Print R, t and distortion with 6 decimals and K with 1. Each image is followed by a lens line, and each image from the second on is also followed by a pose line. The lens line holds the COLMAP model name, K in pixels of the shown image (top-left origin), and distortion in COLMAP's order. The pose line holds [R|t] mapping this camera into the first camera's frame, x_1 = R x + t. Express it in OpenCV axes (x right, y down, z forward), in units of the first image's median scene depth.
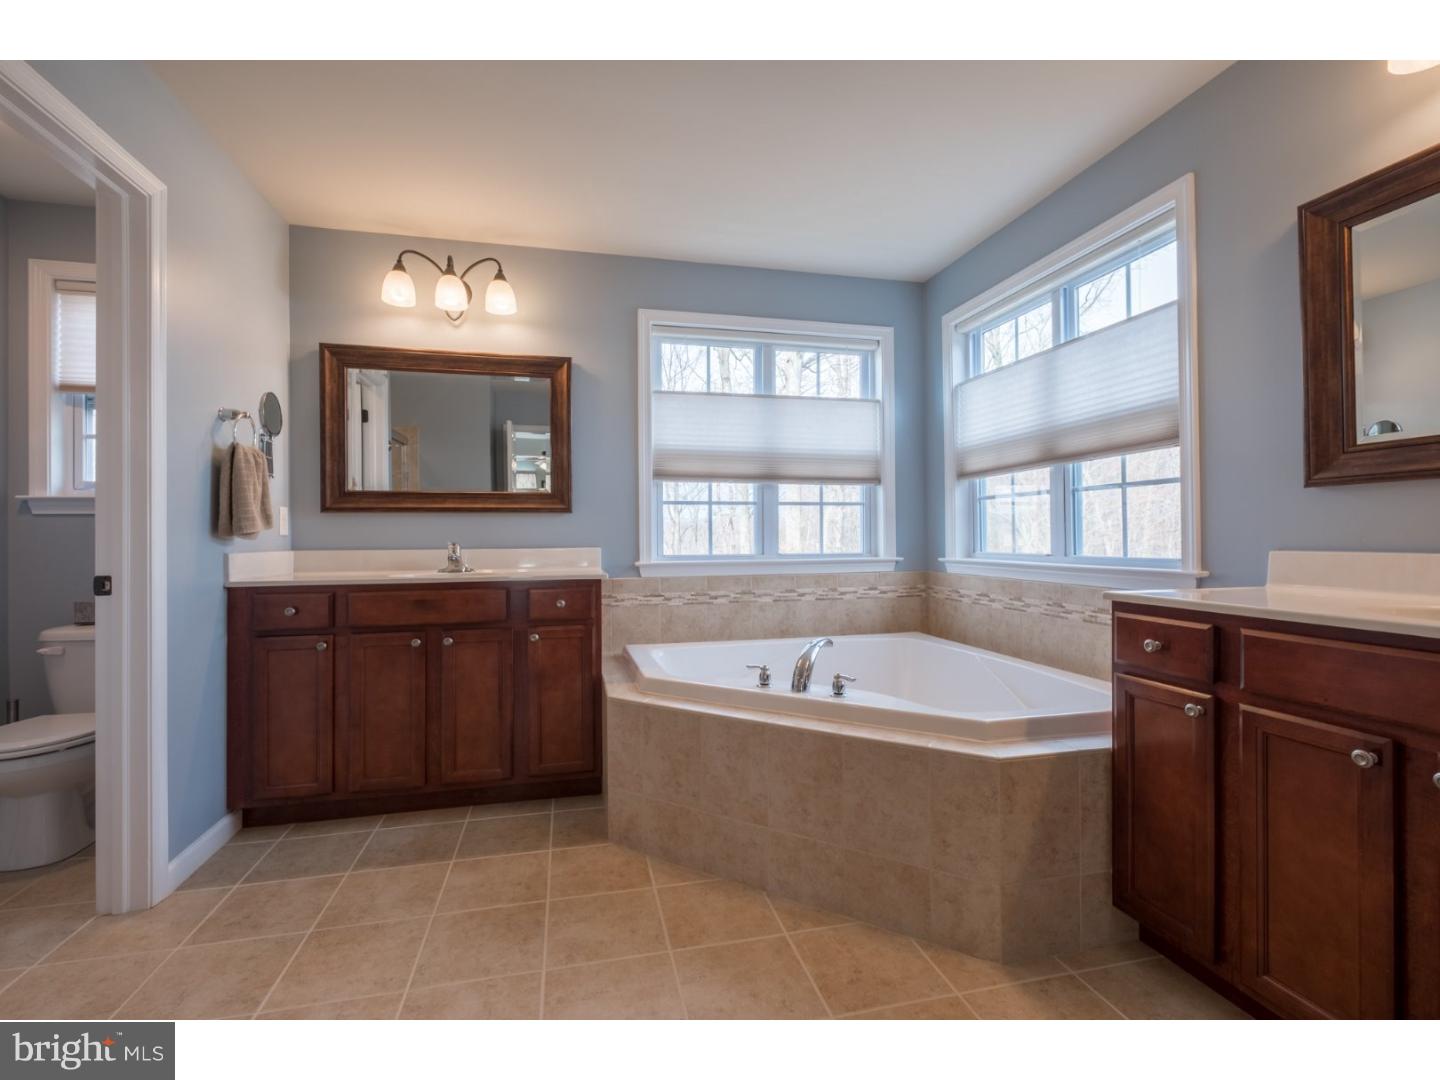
lens RADIAL K [[640.1, 0, 694.2], [0, 640.1, 533.0], [0, 0, 1]] dist [0.002861, -0.003329]
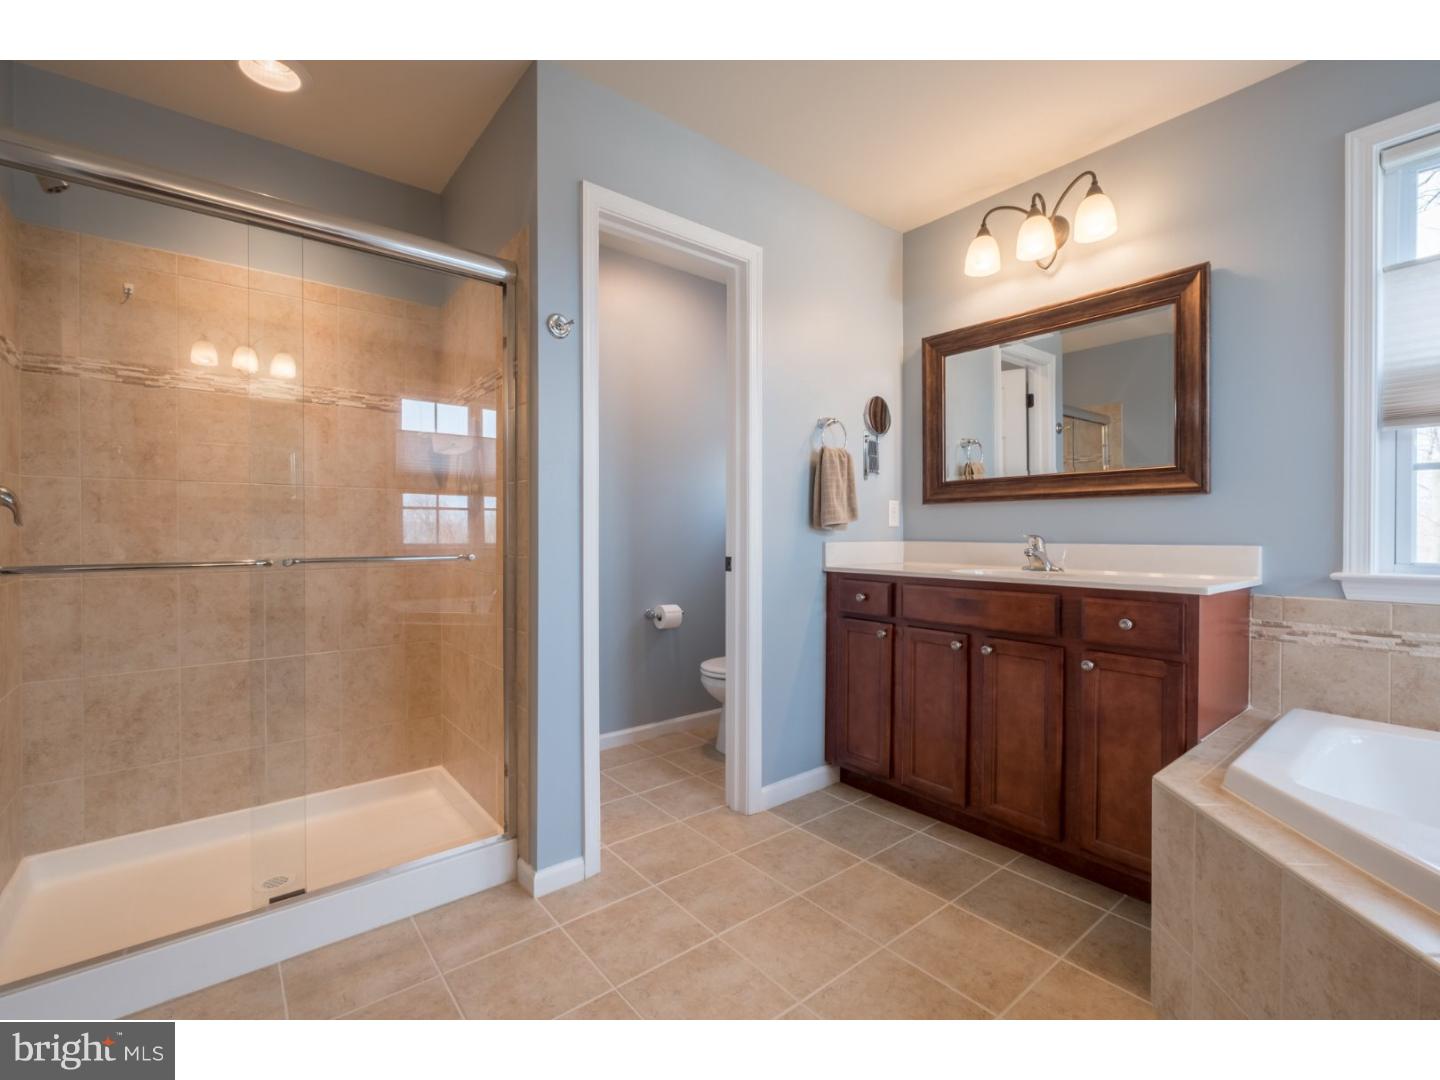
lens RADIAL K [[640.1, 0, 719.2], [0, 640.1, 536.0], [0, 0, 1]] dist [0.002861, -0.003329]
pose [[0.462481, 0.012803, -0.886537, 0.206862], [0.002841, 0.999869, 0.015922, 0.001132], [0.886625, -0.009883, 0.462384, 0.281805]]
